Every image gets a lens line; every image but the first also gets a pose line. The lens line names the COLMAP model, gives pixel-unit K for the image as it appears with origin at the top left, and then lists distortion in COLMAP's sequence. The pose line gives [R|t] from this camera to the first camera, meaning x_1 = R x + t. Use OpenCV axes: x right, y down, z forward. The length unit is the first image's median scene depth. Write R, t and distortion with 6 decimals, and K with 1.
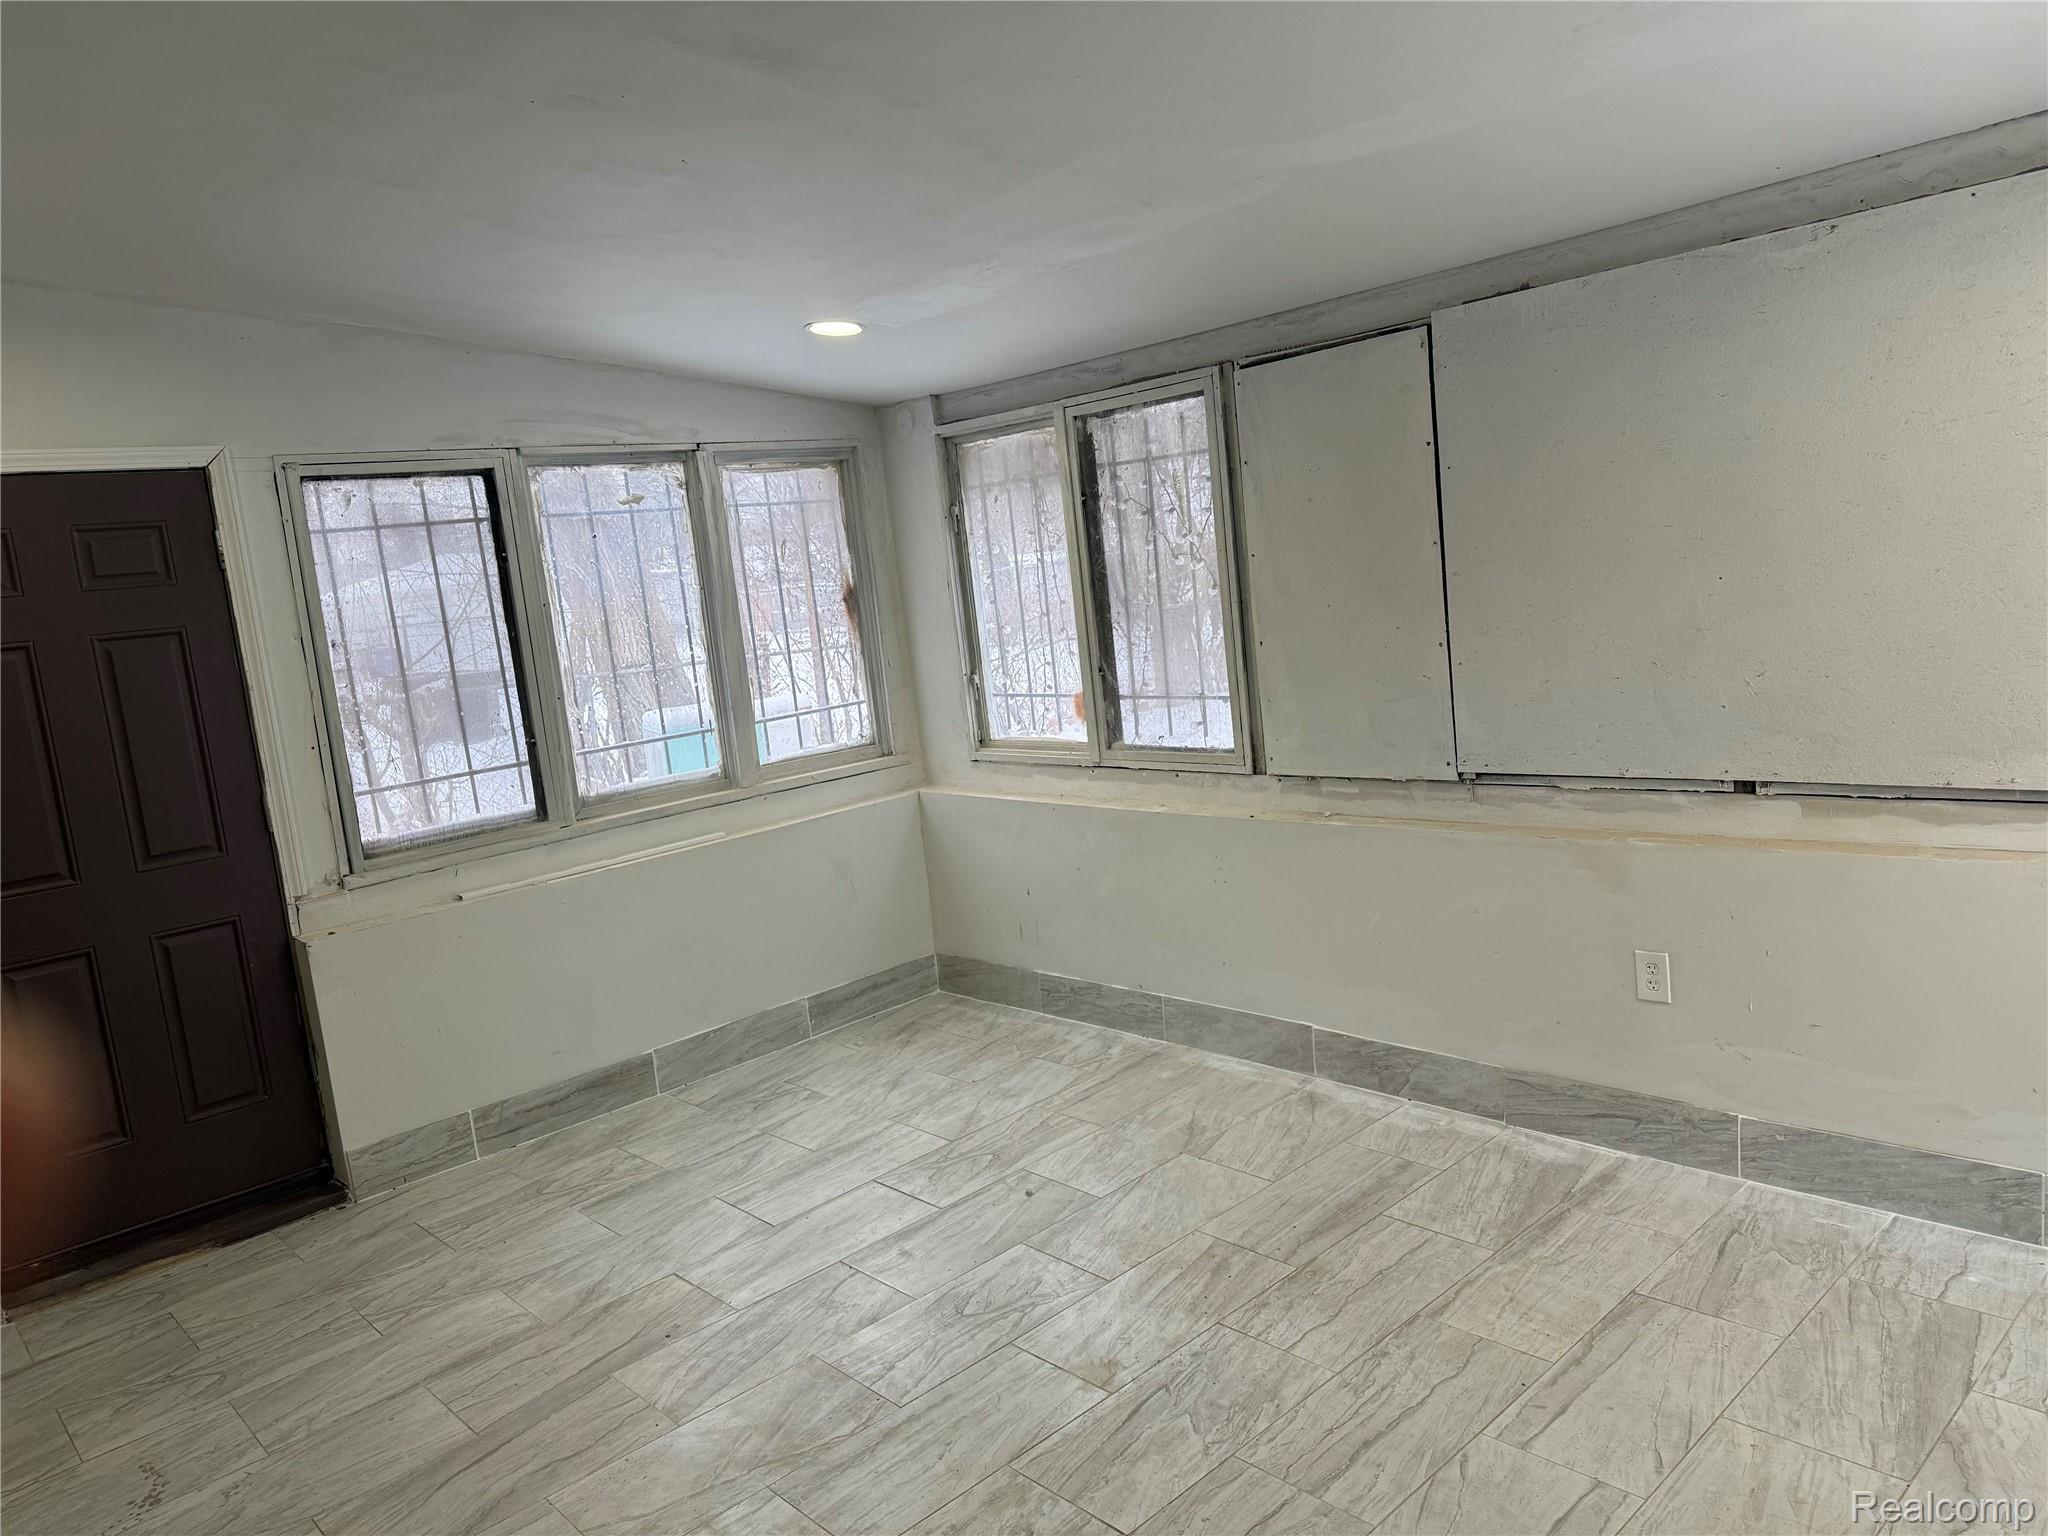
lens RADIAL K [[1440.3, 0, 1024.0], [0, 1440.3, 768.0], [0, 0, 1]] dist [0.123217, -0.162921]
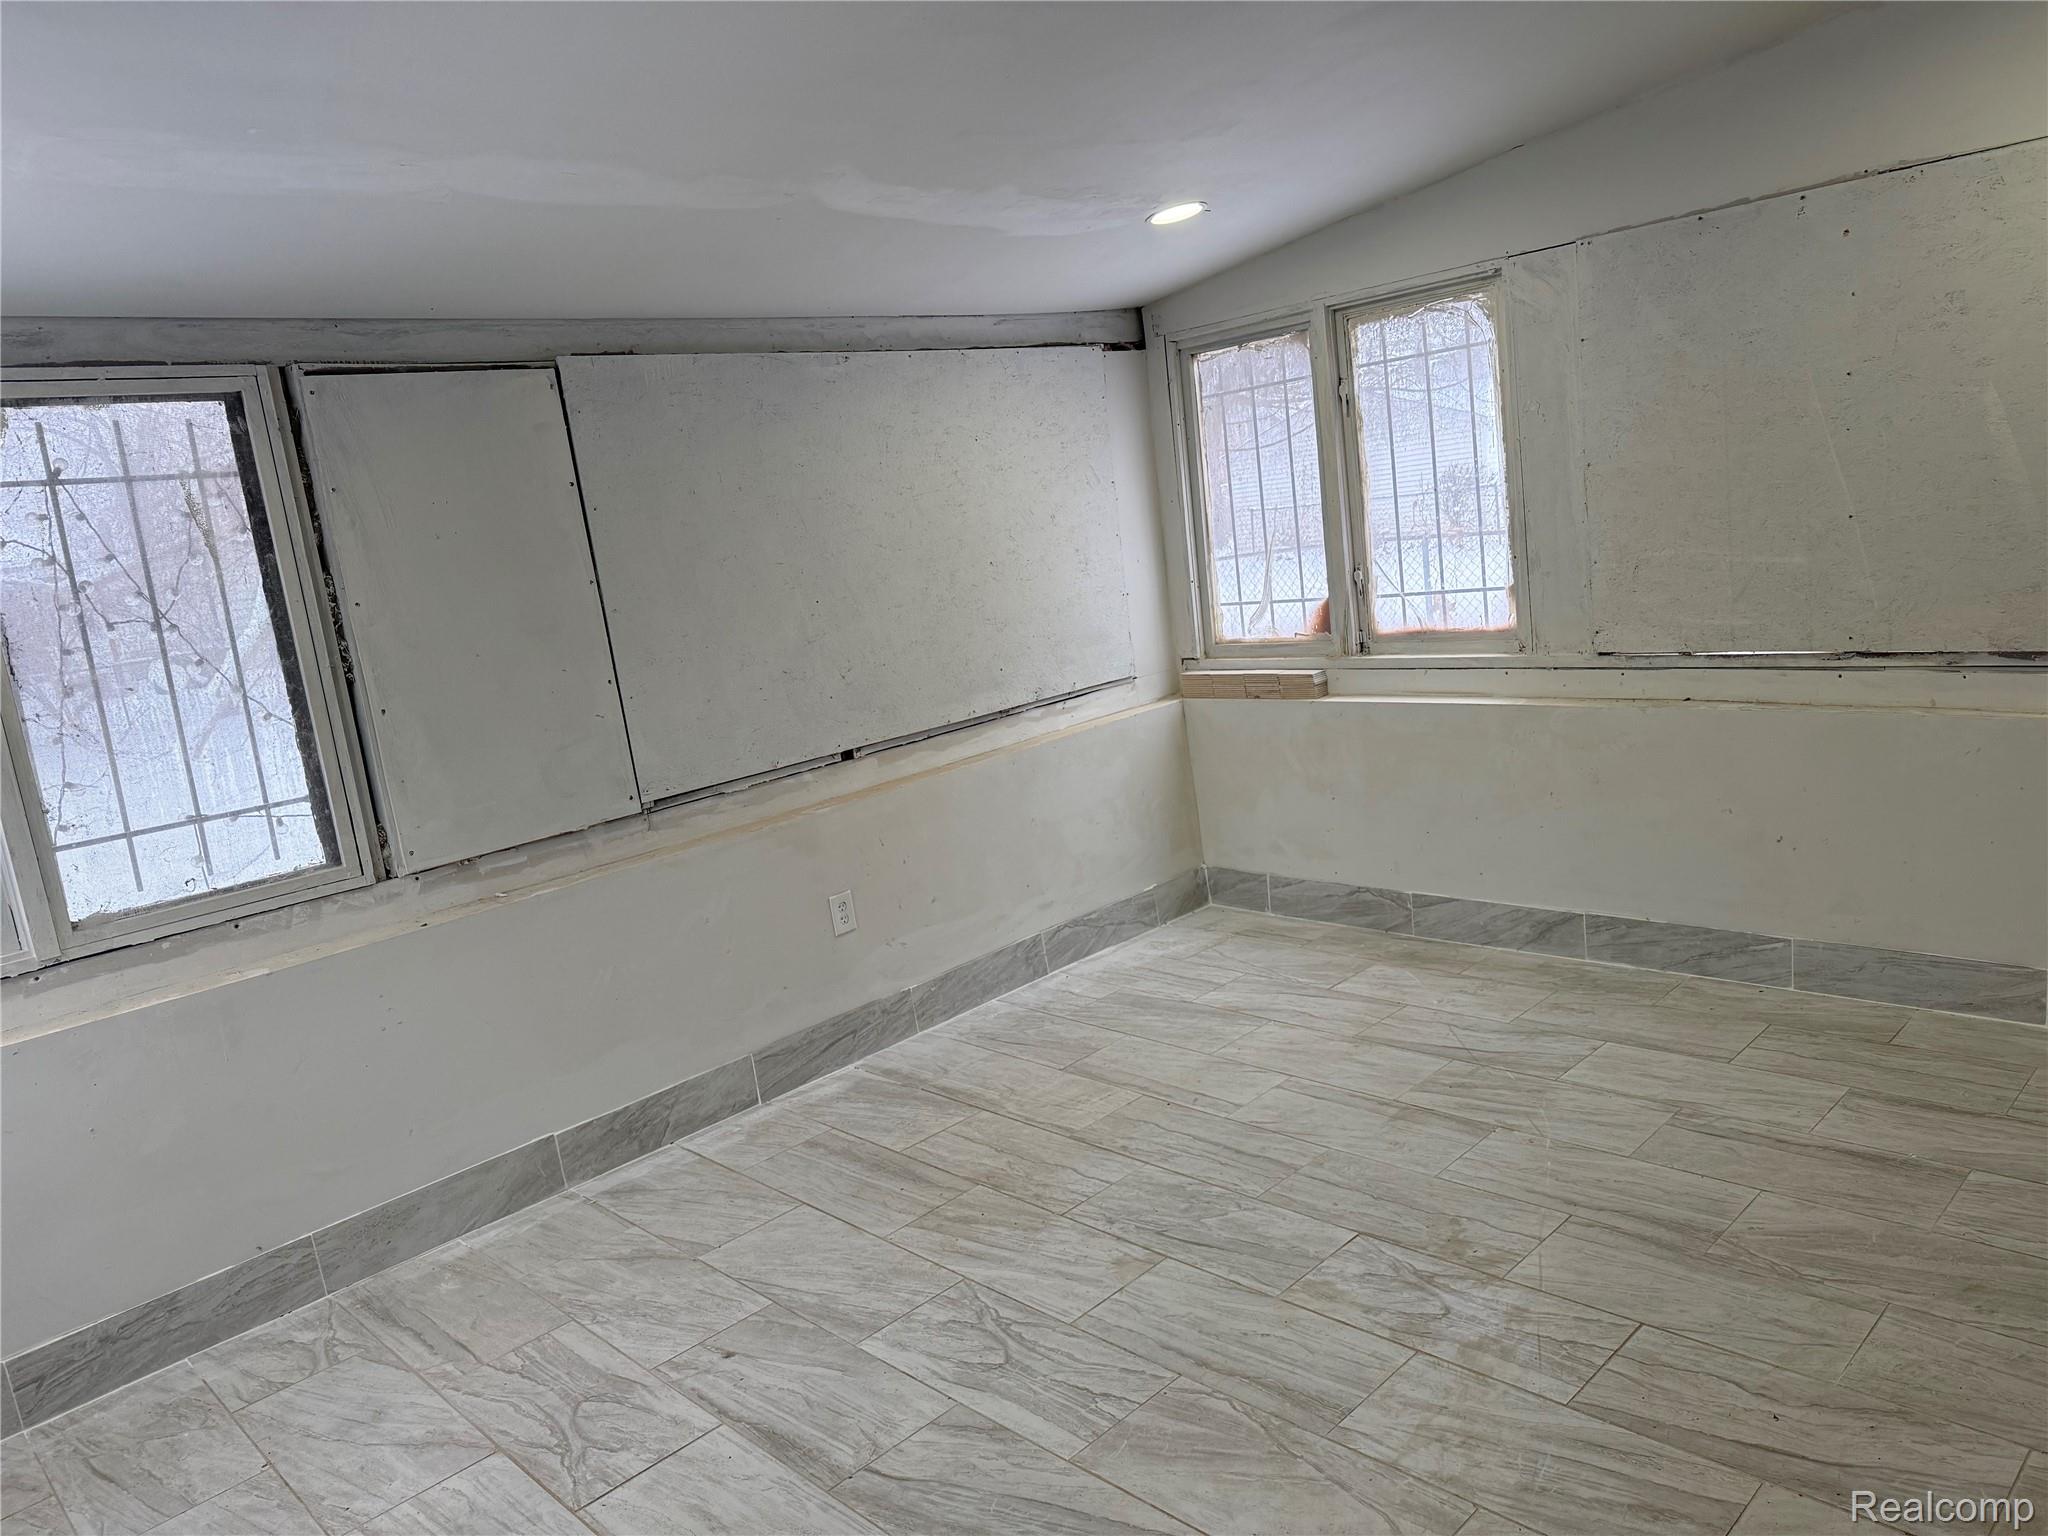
lens RADIAL K [[1402.7, 0, 1024.0], [0, 1402.7, 768.0], [0, 0, 1]] dist [0.103652, -0.128253]
pose [[-0.006327, -0.063284, 0.997975, -0.713148], [0.270308, 0.960734, 0.062636, -0.010911], [-0.962753, 0.270157, 0.011028, 0.737556]]
